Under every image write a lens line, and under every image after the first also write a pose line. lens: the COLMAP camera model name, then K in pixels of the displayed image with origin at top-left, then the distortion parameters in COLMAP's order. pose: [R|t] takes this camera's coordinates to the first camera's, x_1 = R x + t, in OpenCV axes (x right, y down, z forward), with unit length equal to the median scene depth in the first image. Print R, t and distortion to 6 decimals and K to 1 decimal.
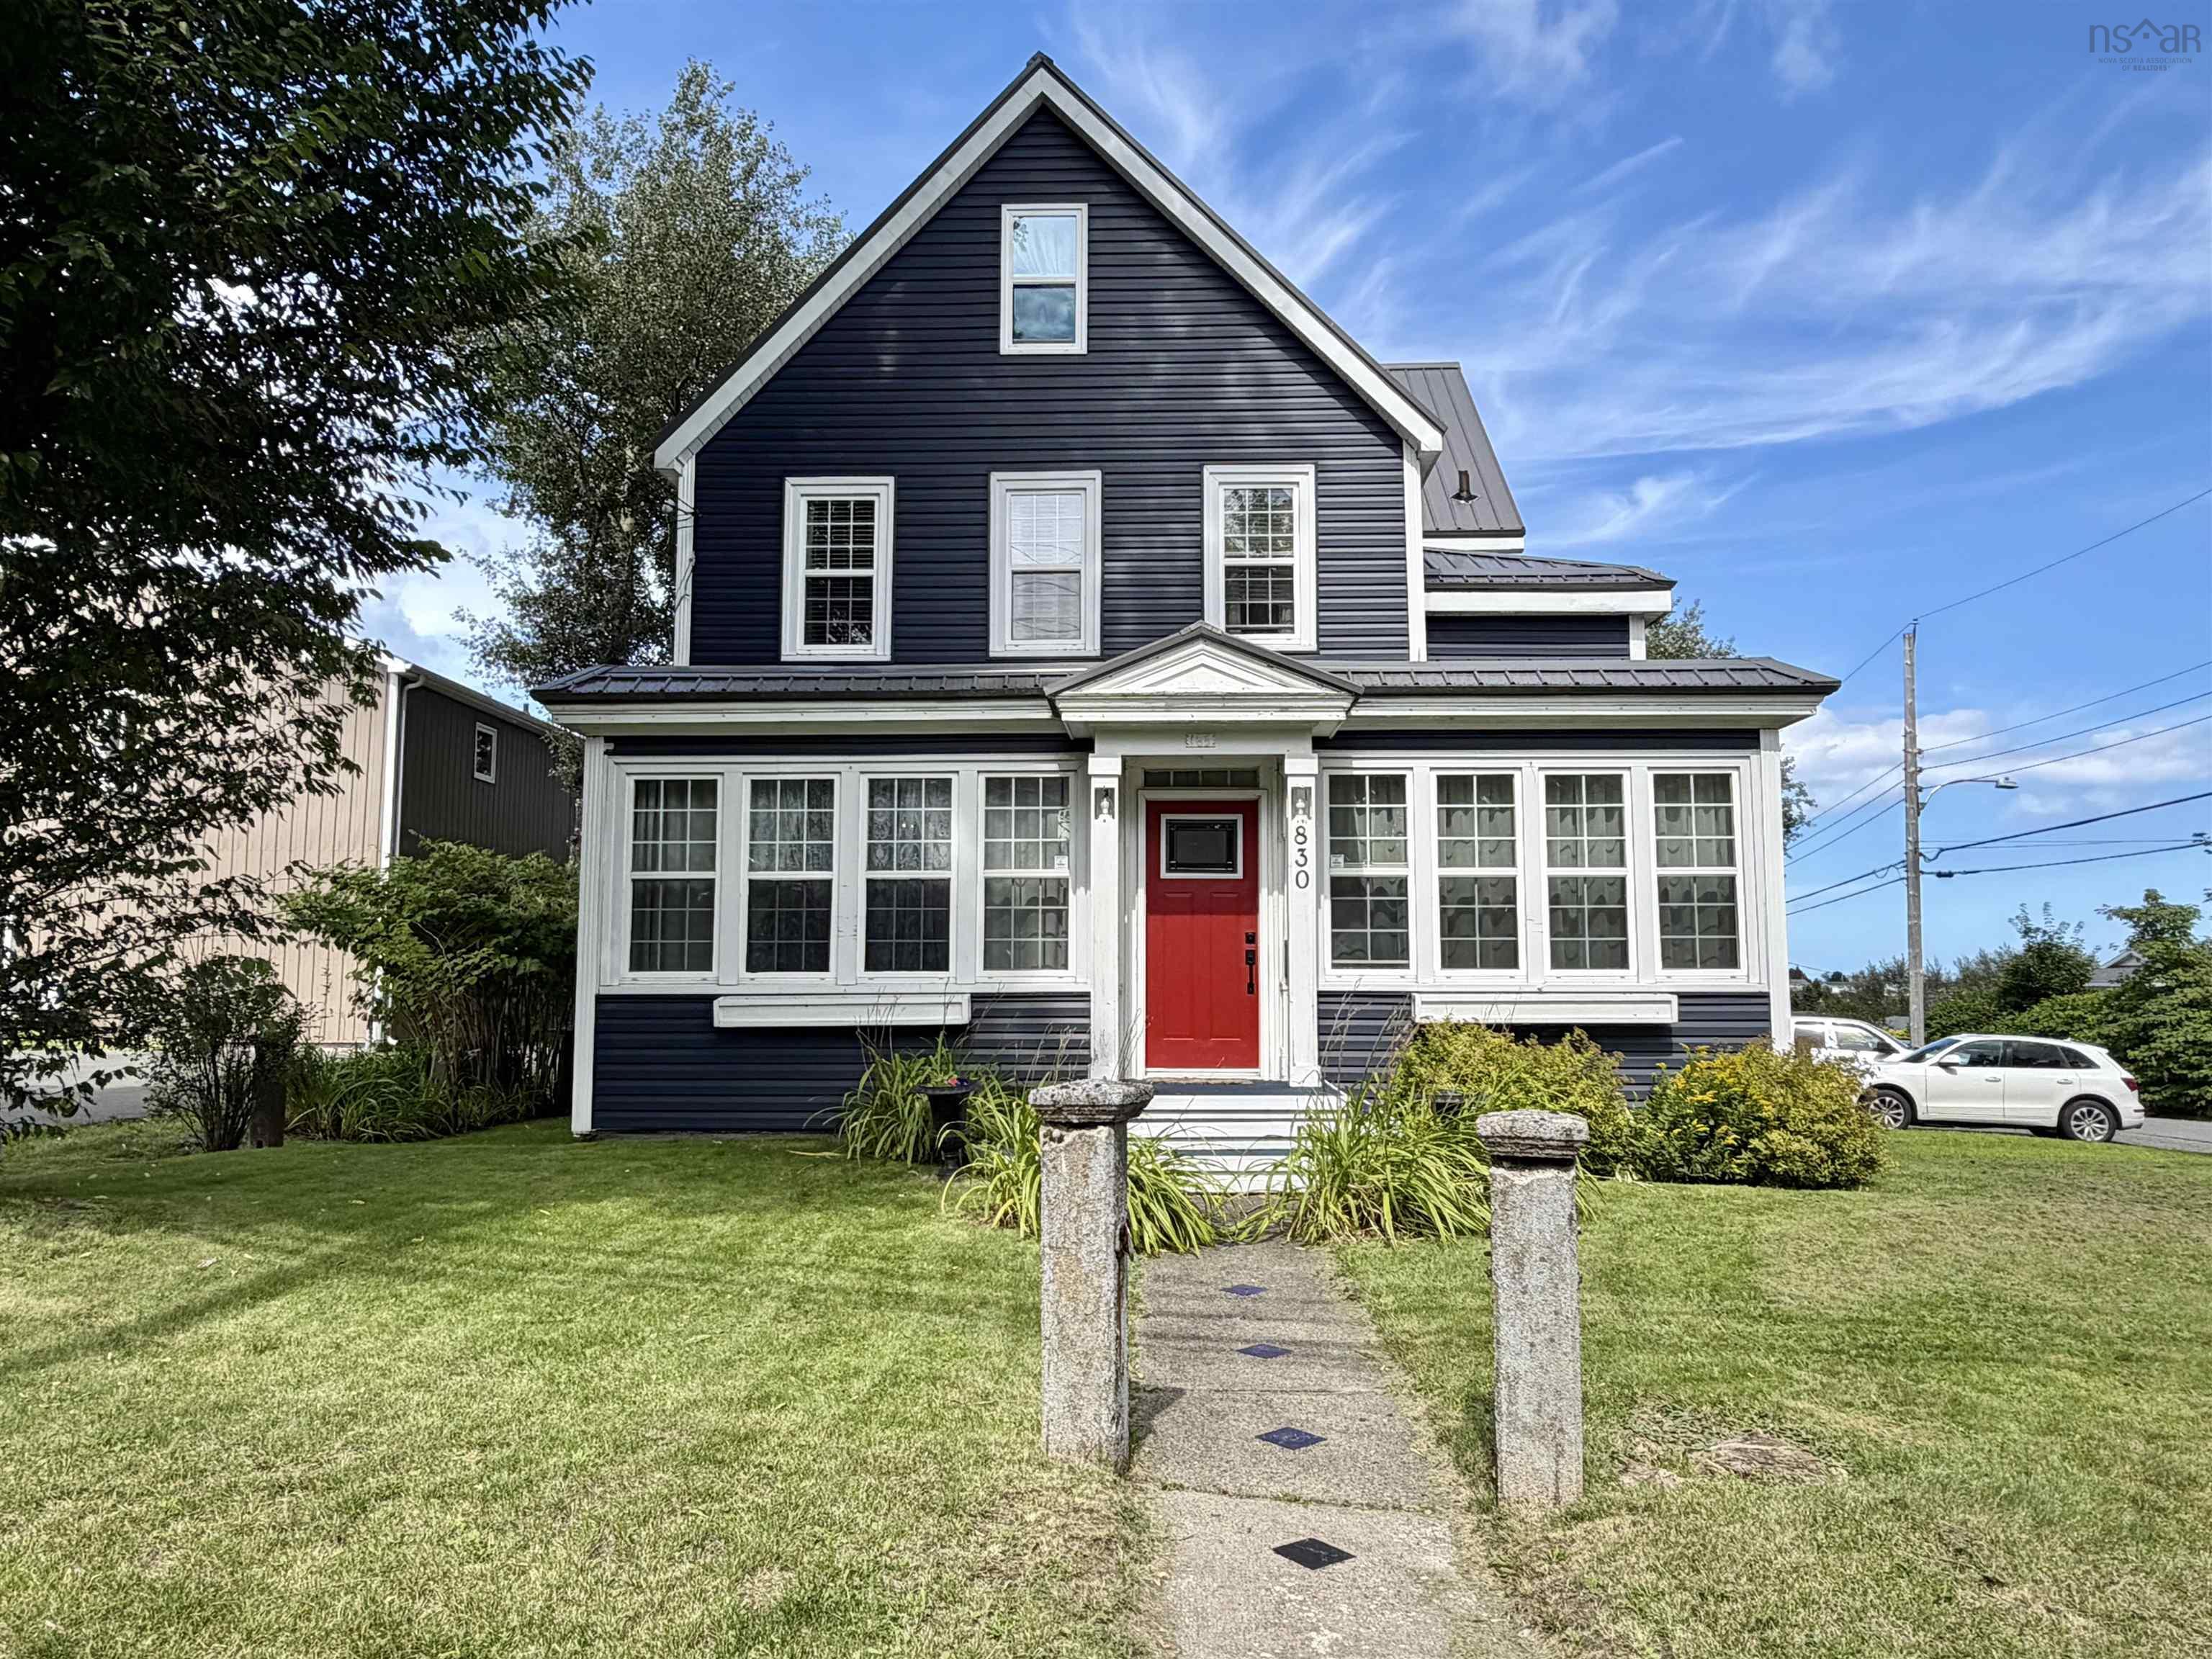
lens RADIAL K [[1534.8, 0, 1107.9], [0, 1534.8, 830.7], [0, 0, 1]] dist [-0.007987, 0.000047]
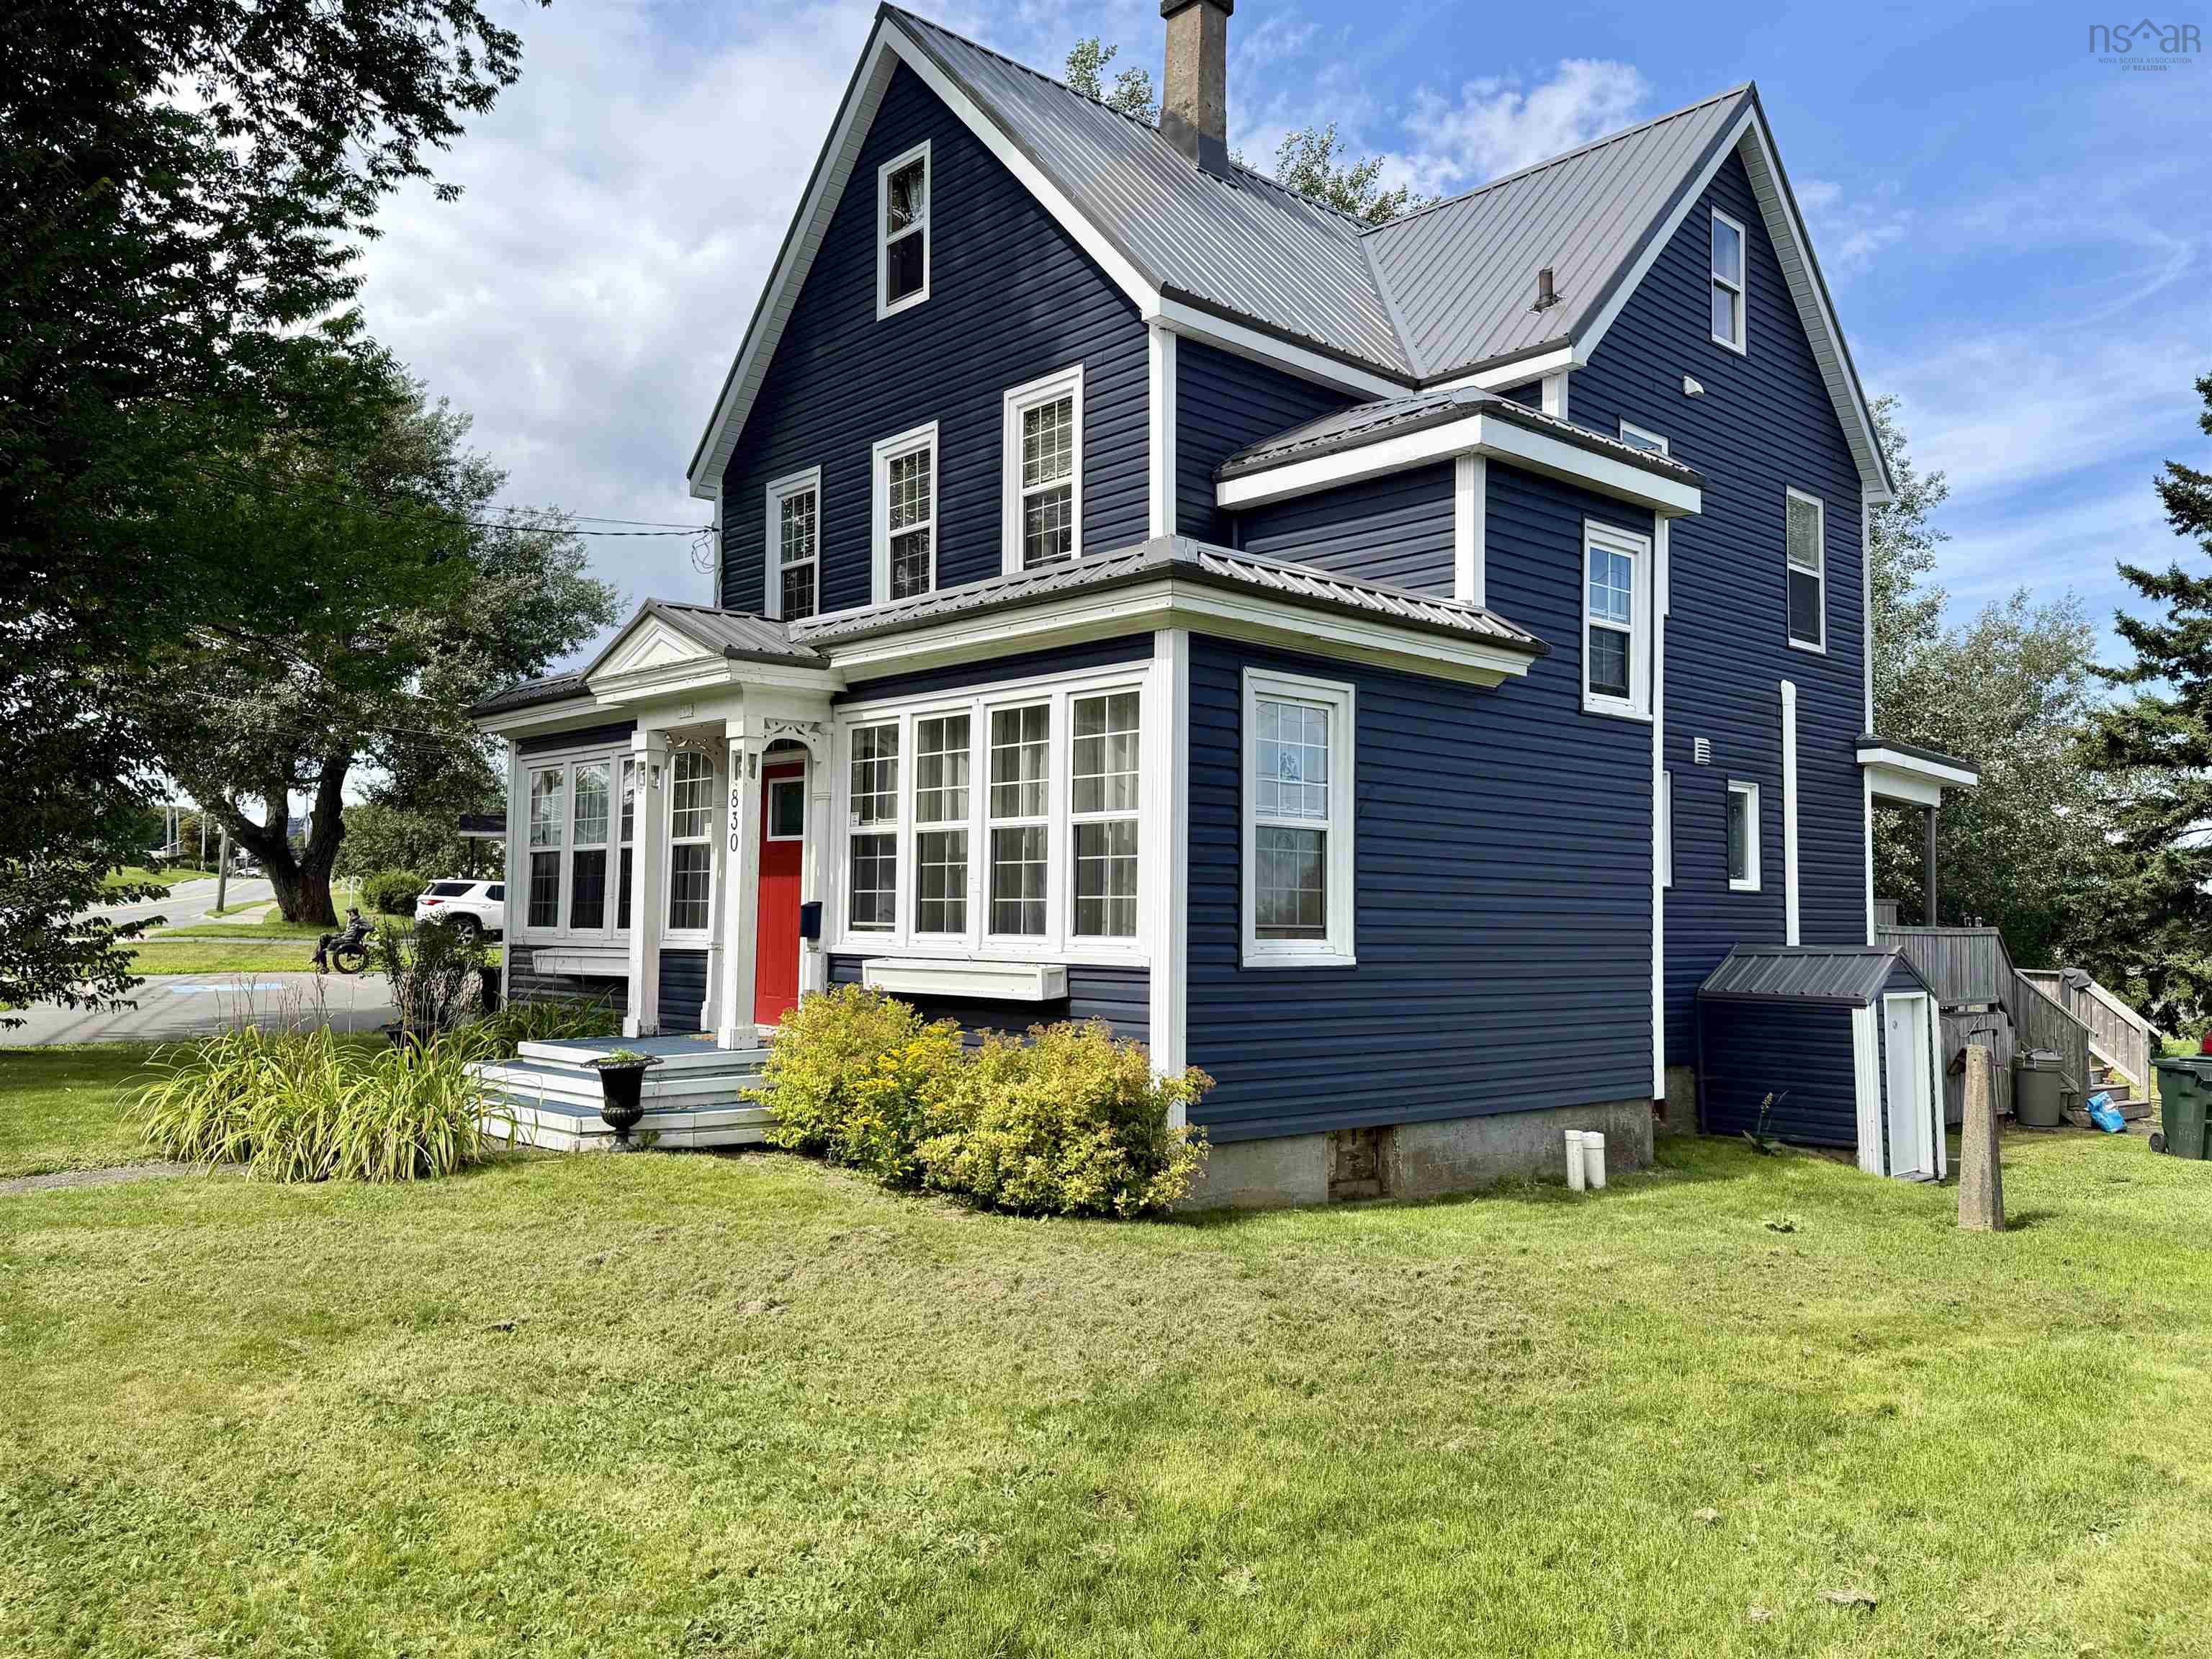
lens RADIAL K [[1662.2, 0, 1107.0], [0, 1662.2, 827.6], [0, 0, 1]] dist [0.044882, 0.001245]
pose [[0.706741, -0.032561, -0.706723, 0.995978], [0.065087, 0.997696, 0.019121, 0.015549], [0.704472, -0.059513, 0.707232, 0.374349]]
